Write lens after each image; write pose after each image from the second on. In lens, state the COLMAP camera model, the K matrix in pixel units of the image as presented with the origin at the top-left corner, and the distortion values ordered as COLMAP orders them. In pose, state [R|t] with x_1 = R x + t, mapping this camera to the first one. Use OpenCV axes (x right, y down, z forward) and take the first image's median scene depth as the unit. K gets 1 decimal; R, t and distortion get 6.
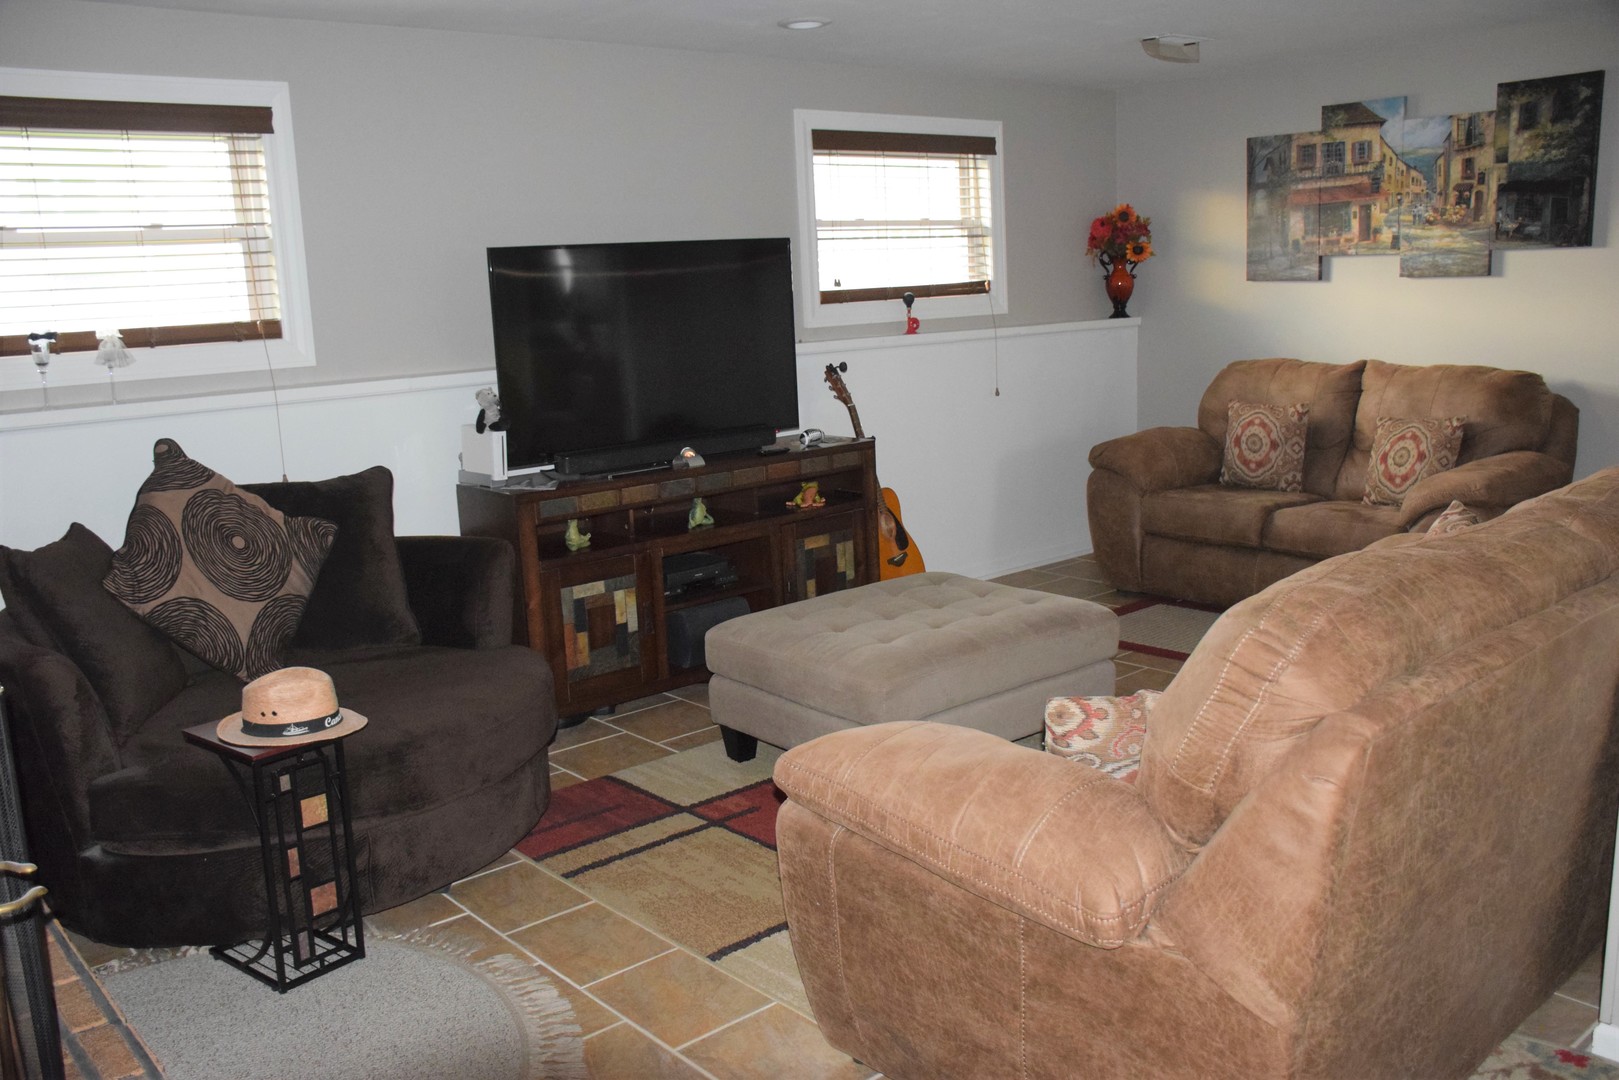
lens RADIAL K [[1378.9, 0, 809.5], [0, 1378.9, 540.0], [0, 0, 1]] dist [-0.040480, 0.000125]
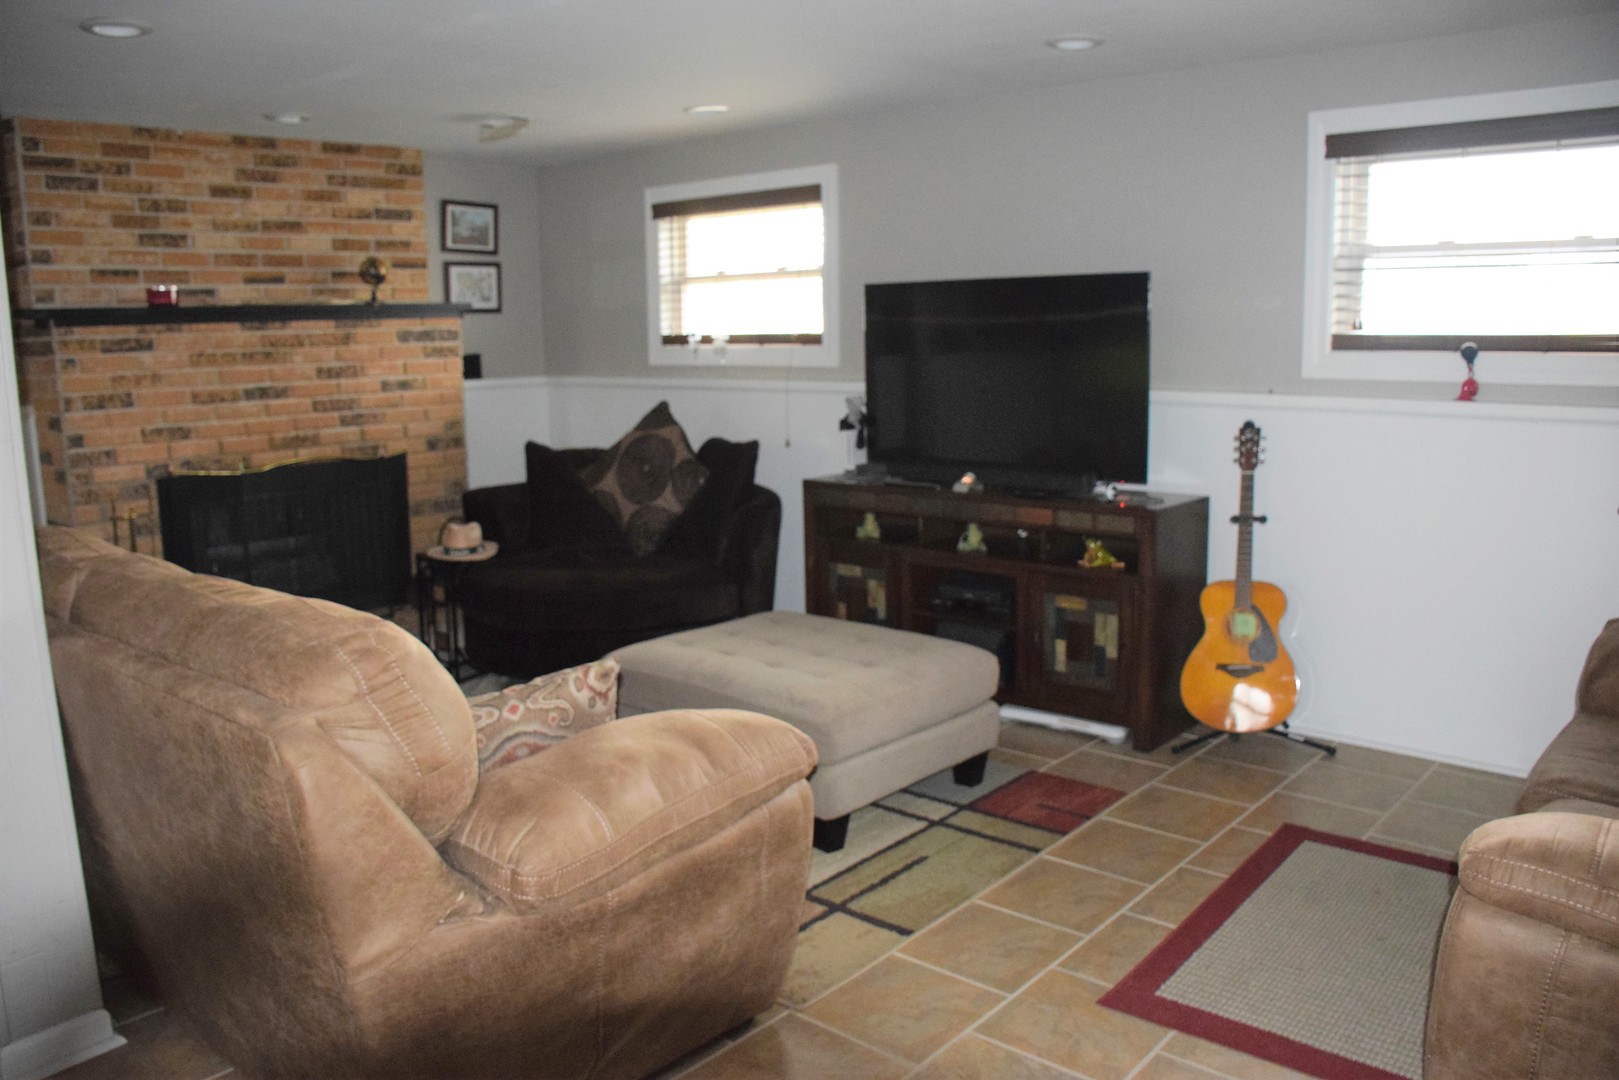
lens RADIAL K [[1259.2, 0, 809.5], [0, 1259.2, 540.0], [0, 0, 1]] dist [-0.071592, -0.000907]
pose [[0.150544, 0.212201, -0.965561, 0.789782], [-0.178510, 0.966472, 0.184569, -0.164933], [0.972353, 0.144577, 0.183376, 0.673412]]
